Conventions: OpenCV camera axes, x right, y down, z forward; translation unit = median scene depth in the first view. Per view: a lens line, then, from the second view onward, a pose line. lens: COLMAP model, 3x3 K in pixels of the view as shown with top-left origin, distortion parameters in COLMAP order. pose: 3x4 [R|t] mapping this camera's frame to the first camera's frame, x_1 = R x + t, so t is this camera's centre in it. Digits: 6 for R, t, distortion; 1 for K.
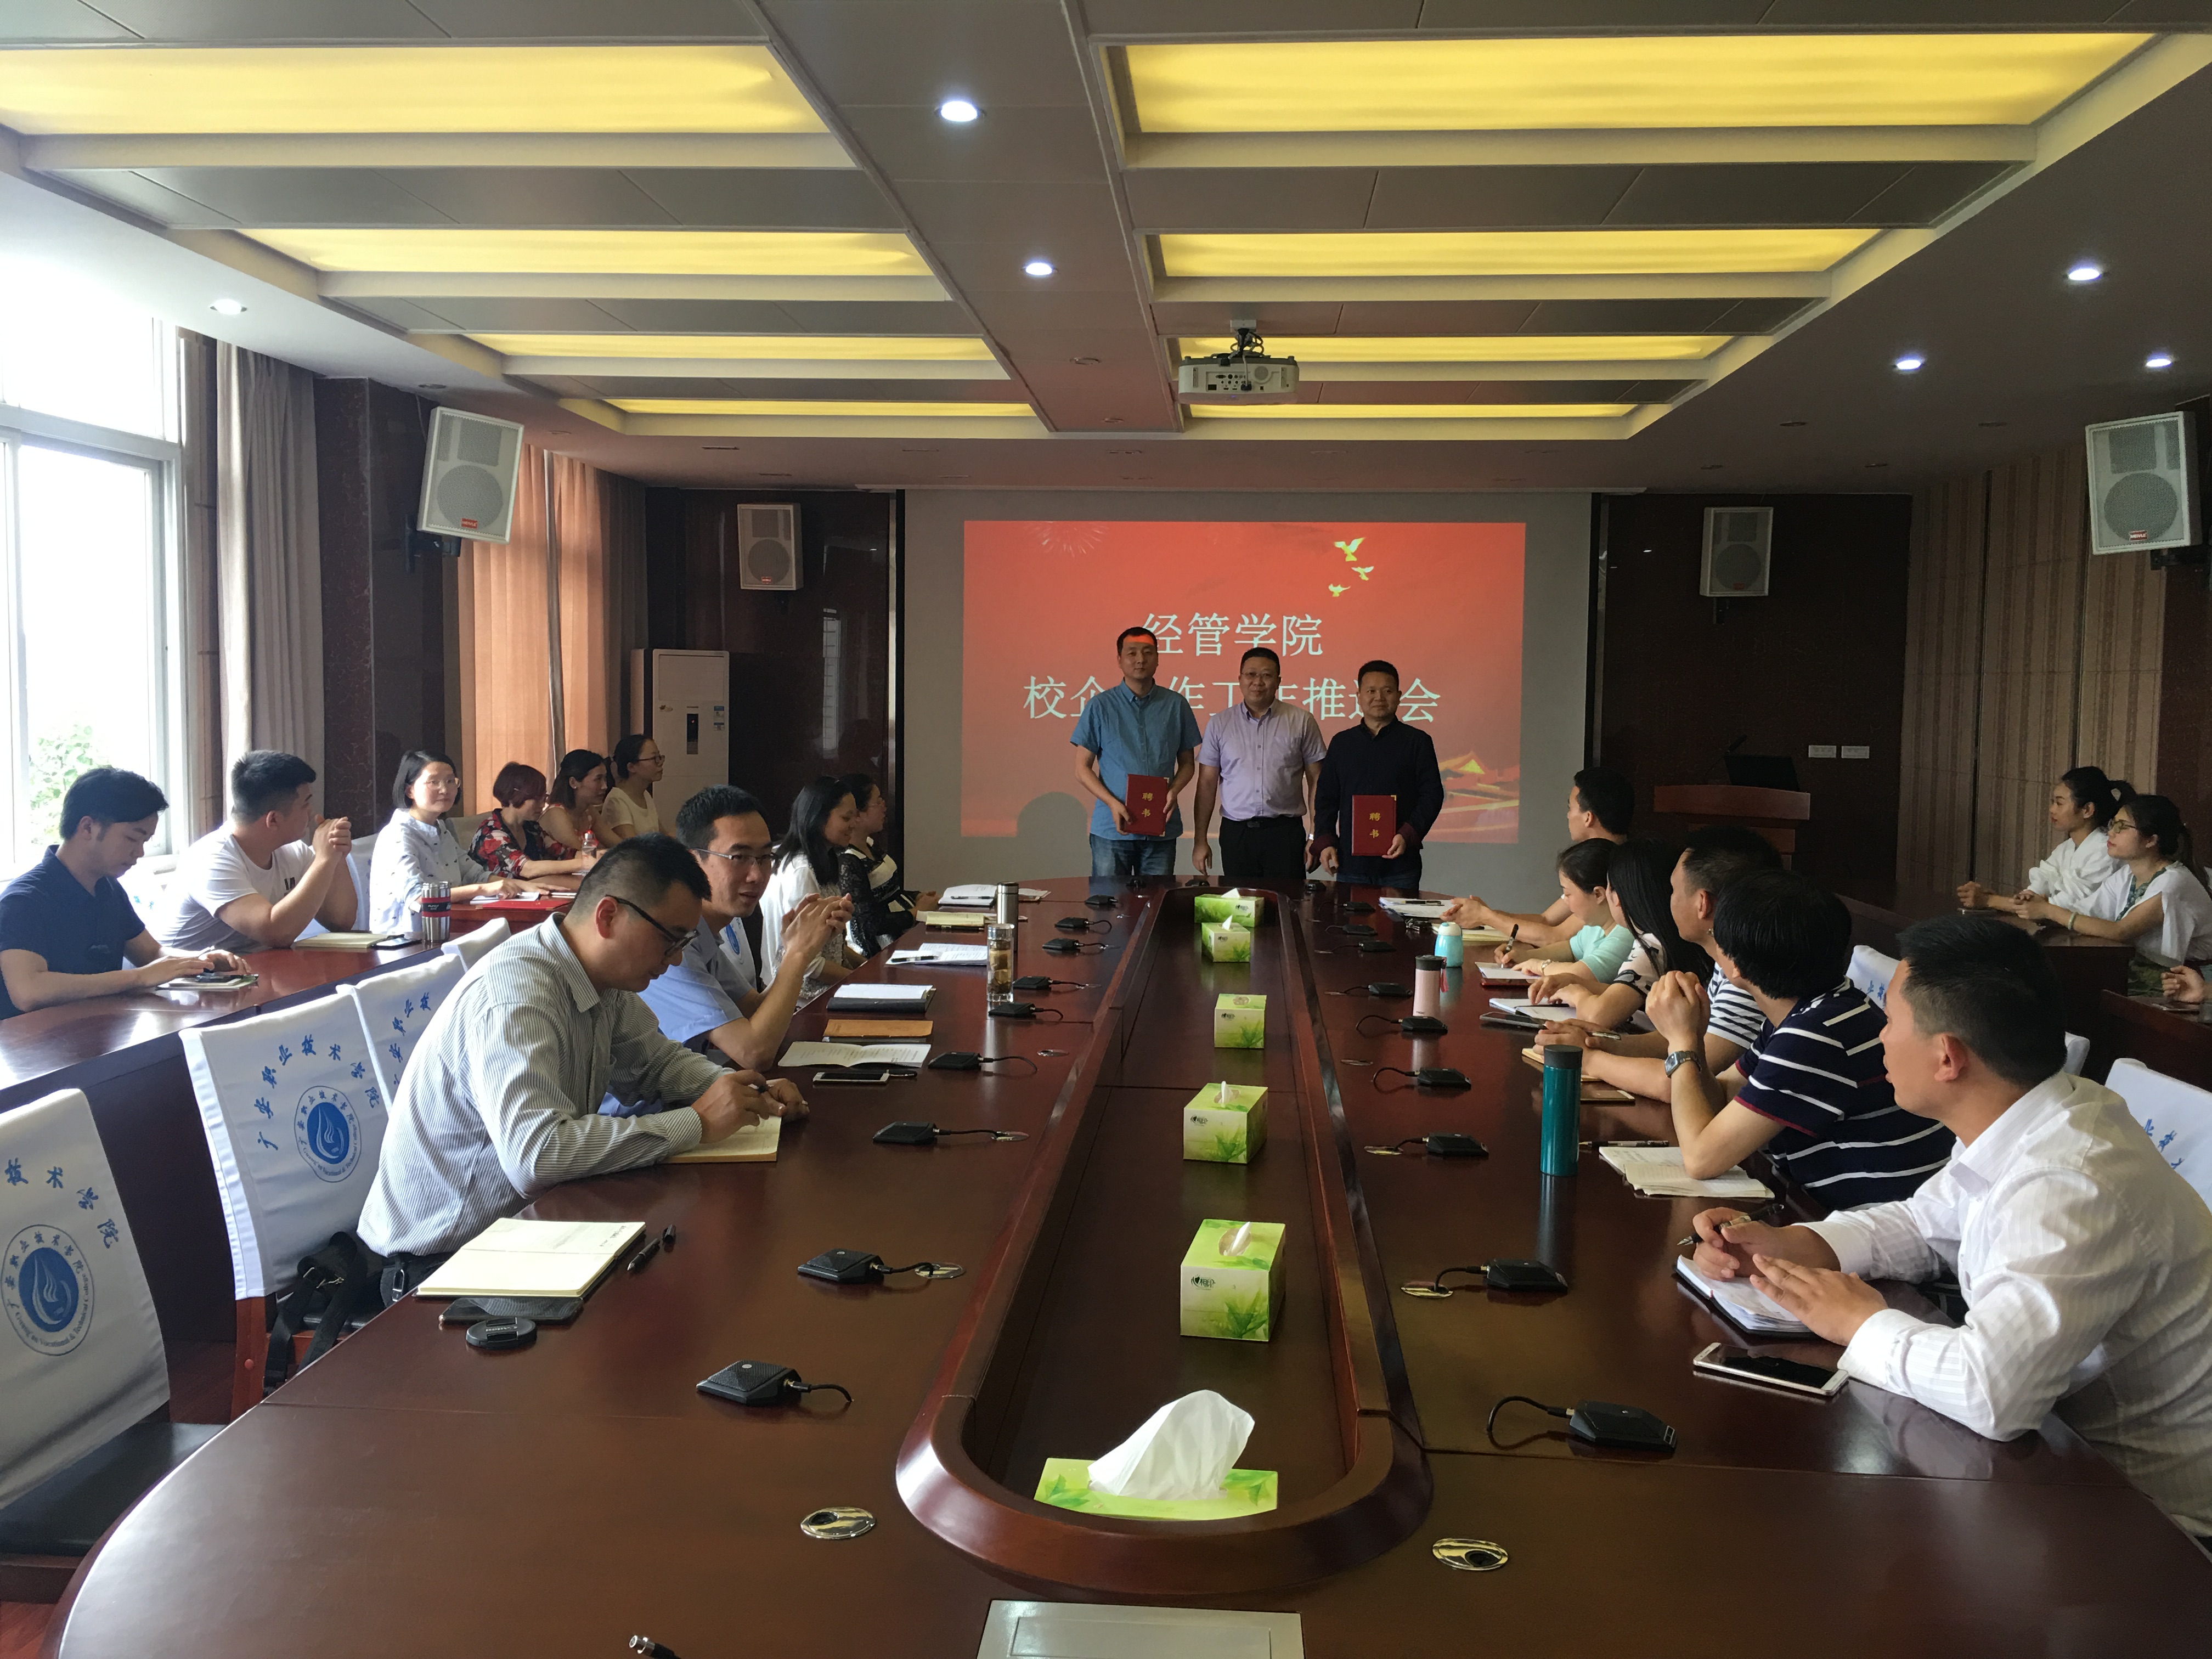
lens RADIAL K [[1854.9, 0, 1106.0], [0, 1854.9, 829.5], [0, 0, 1]] dist [0.063252, -0.087750]
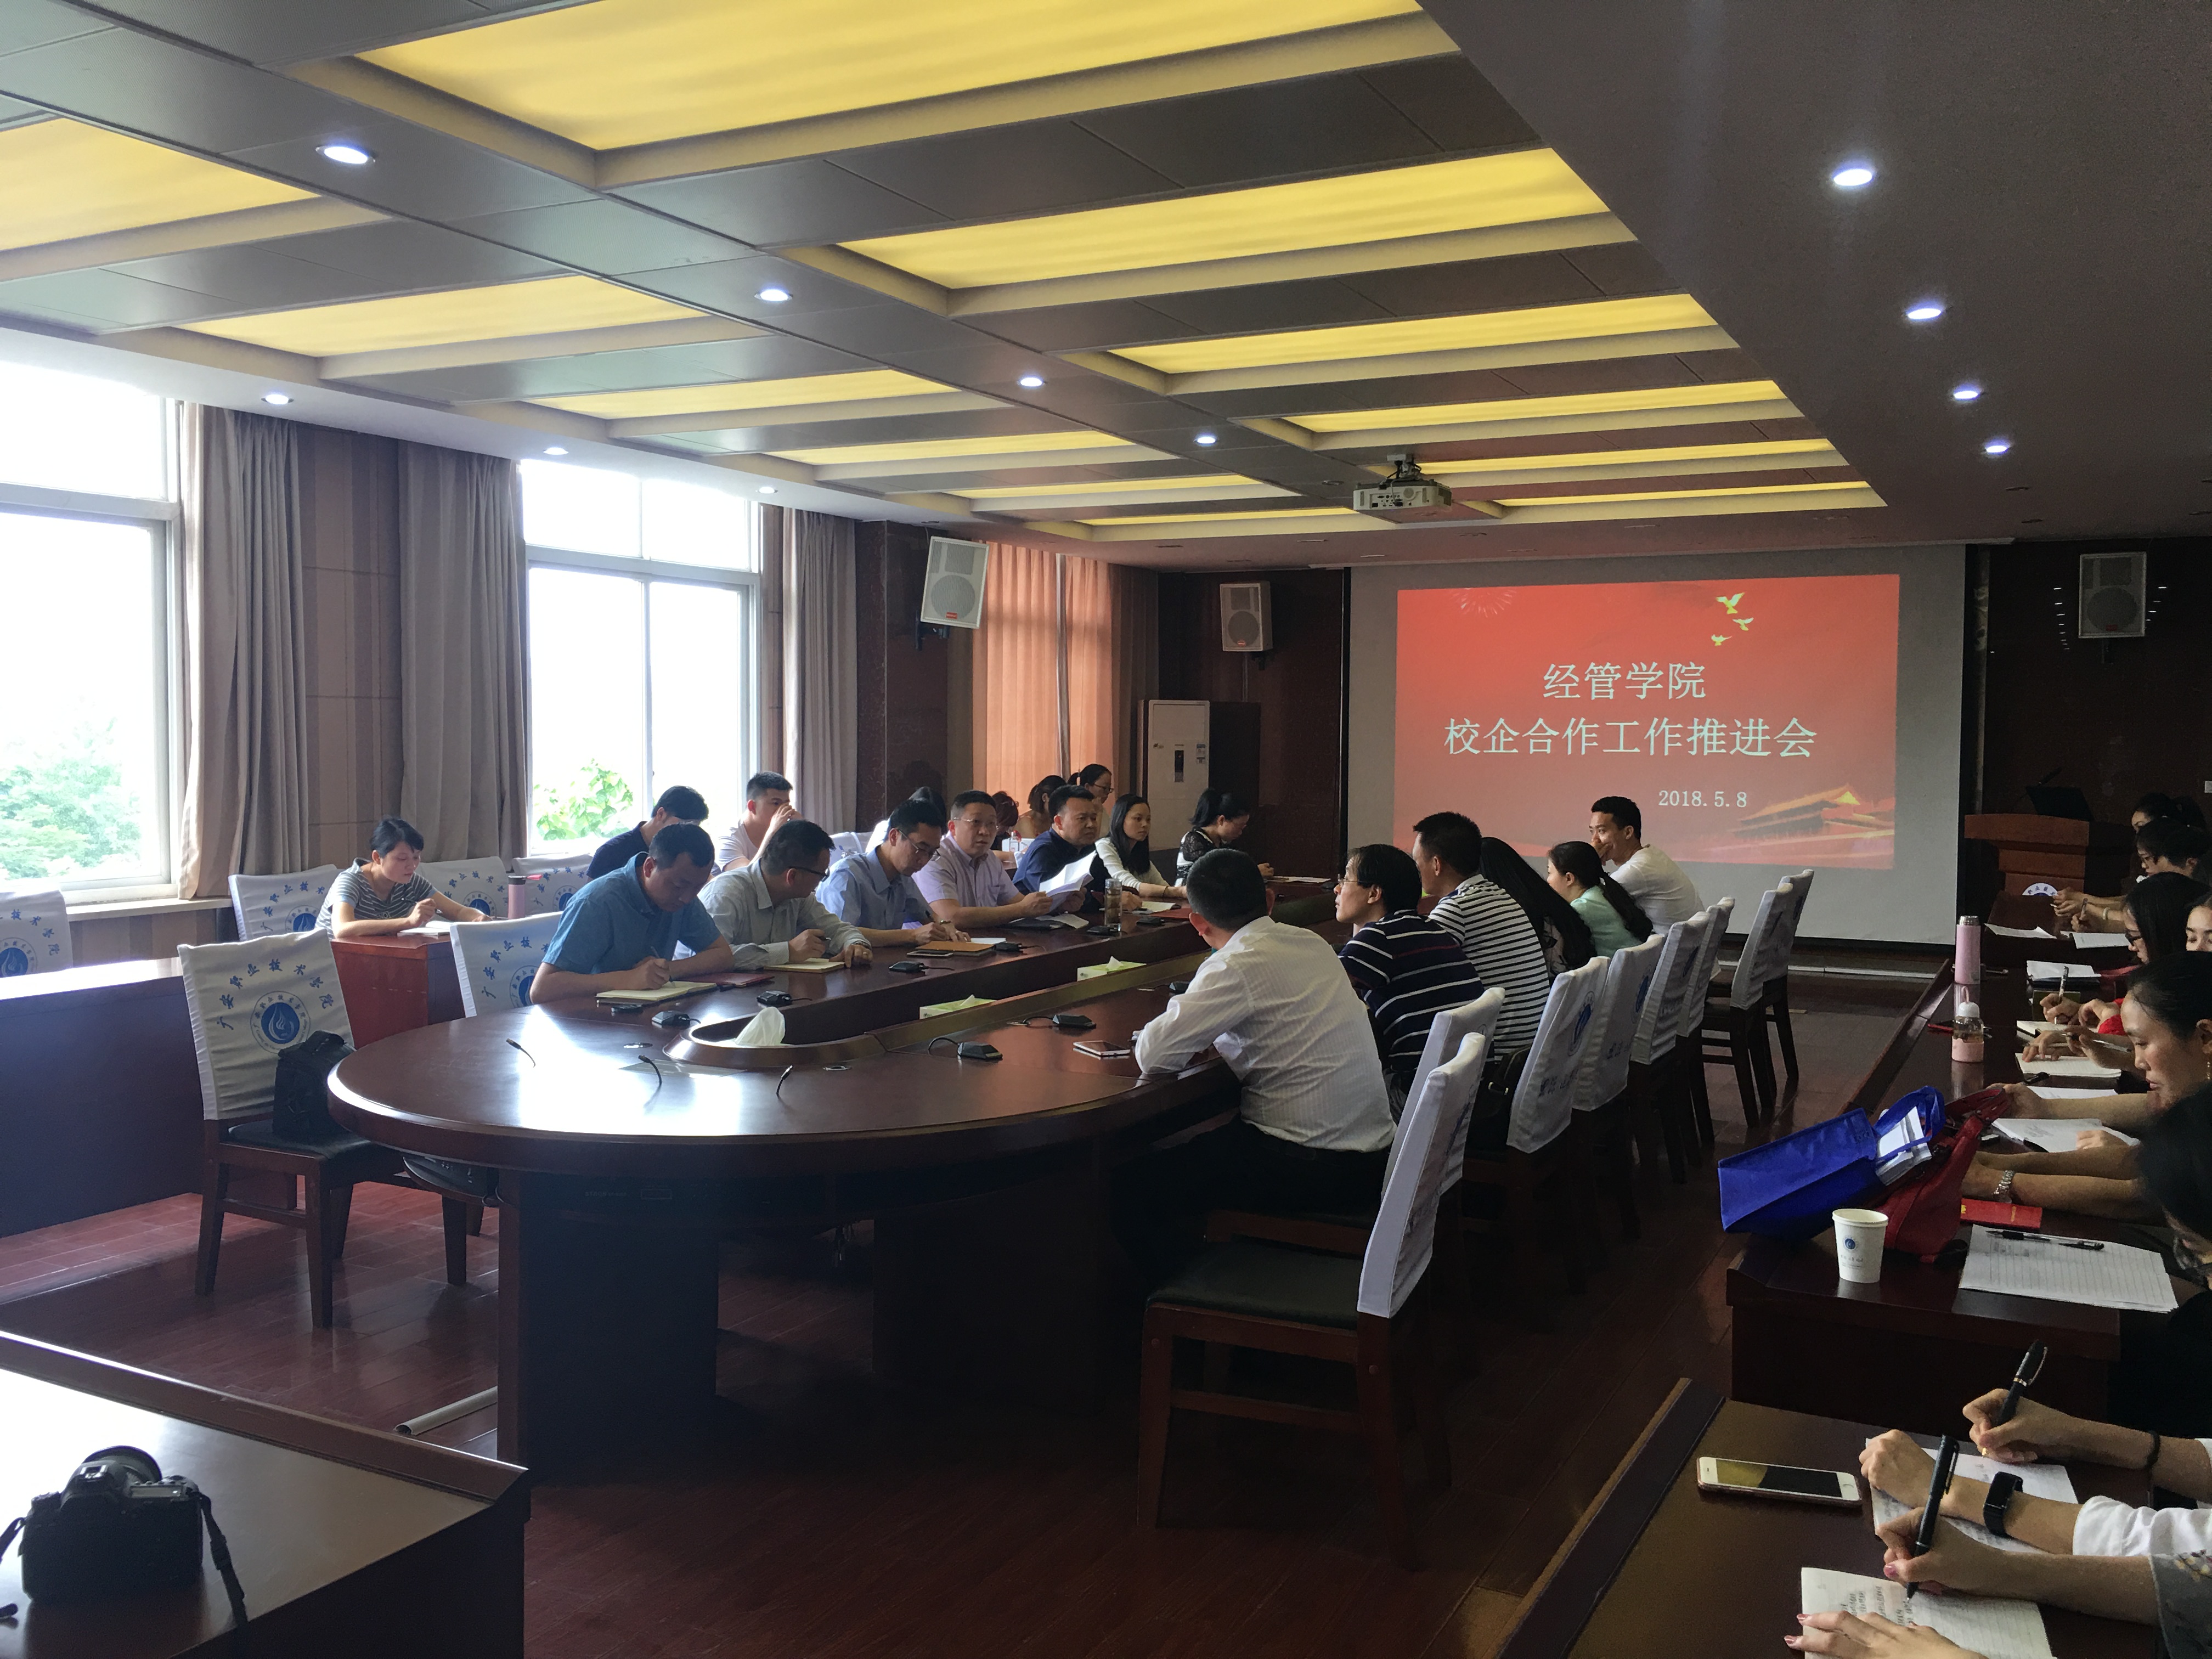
lens RADIAL K [[1854.9, 0, 1106.0], [0, 1854.9, 829.5], [0, 0, 1]] dist [0.063252, -0.087750]
pose [[0.916212, 0.016931, -0.400335, 0.251609], [-0.027103, 0.999437, -0.019759, 0.019180], [0.399775, 0.028954, 0.916156, -0.189644]]
